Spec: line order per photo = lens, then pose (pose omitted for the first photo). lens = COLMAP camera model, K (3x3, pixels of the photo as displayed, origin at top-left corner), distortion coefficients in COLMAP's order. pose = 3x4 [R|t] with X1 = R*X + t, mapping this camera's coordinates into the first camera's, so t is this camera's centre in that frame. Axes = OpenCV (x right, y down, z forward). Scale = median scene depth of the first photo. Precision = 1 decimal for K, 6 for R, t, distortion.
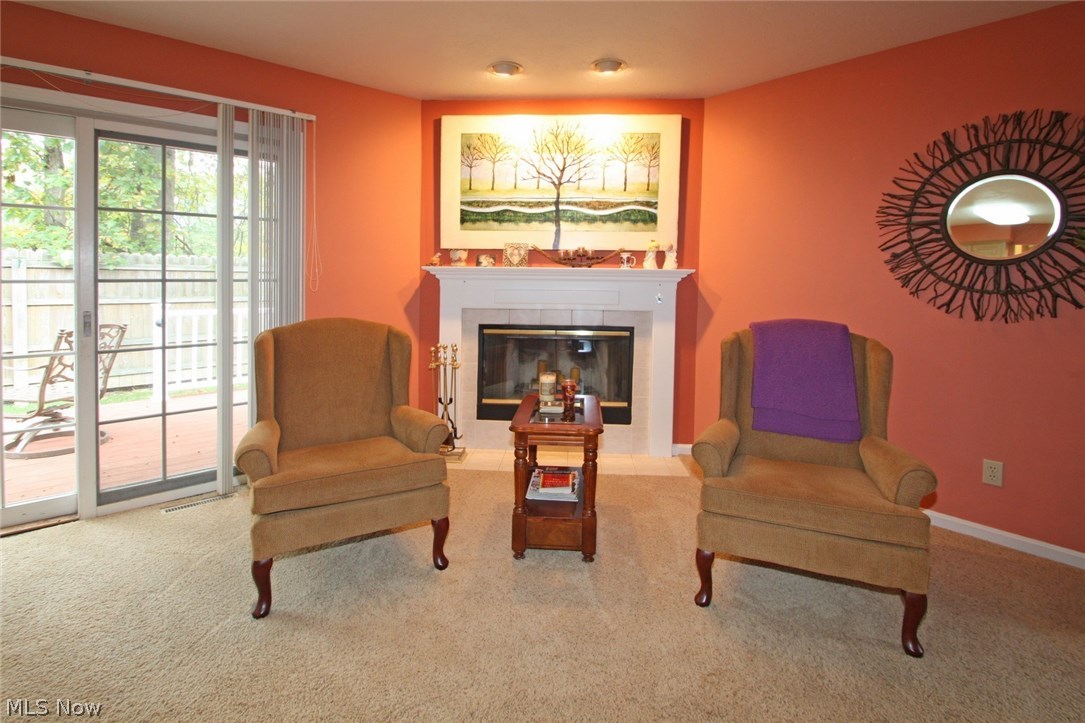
lens RADIAL K [[534.3, 0, 558.6], [0, 534.3, 296.0], [0, 0, 1]] dist [0.024139, -0.024363]
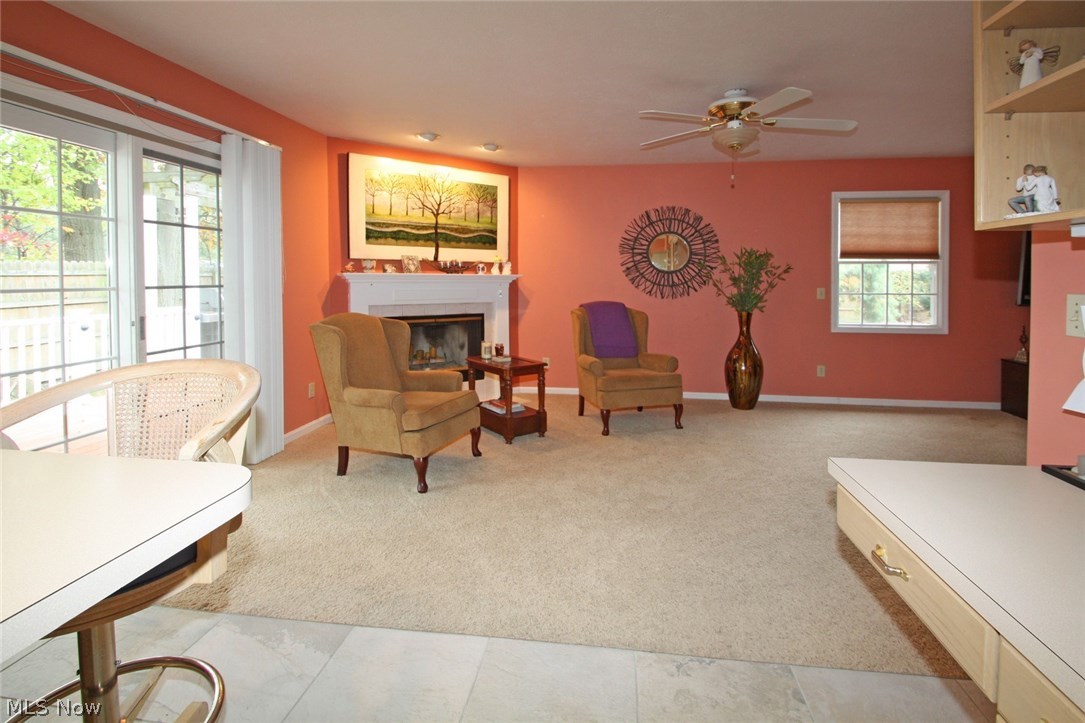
lens RADIAL K [[534.3, 0, 558.6], [0, 534.3, 296.0], [0, 0, 1]] dist [0.024139, -0.024363]
pose [[0.754230, -0.028487, 0.655992, -0.806444], [0.029542, 0.999519, 0.009440, 0.001708], [-0.655945, 0.012259, 0.754709, -0.313694]]
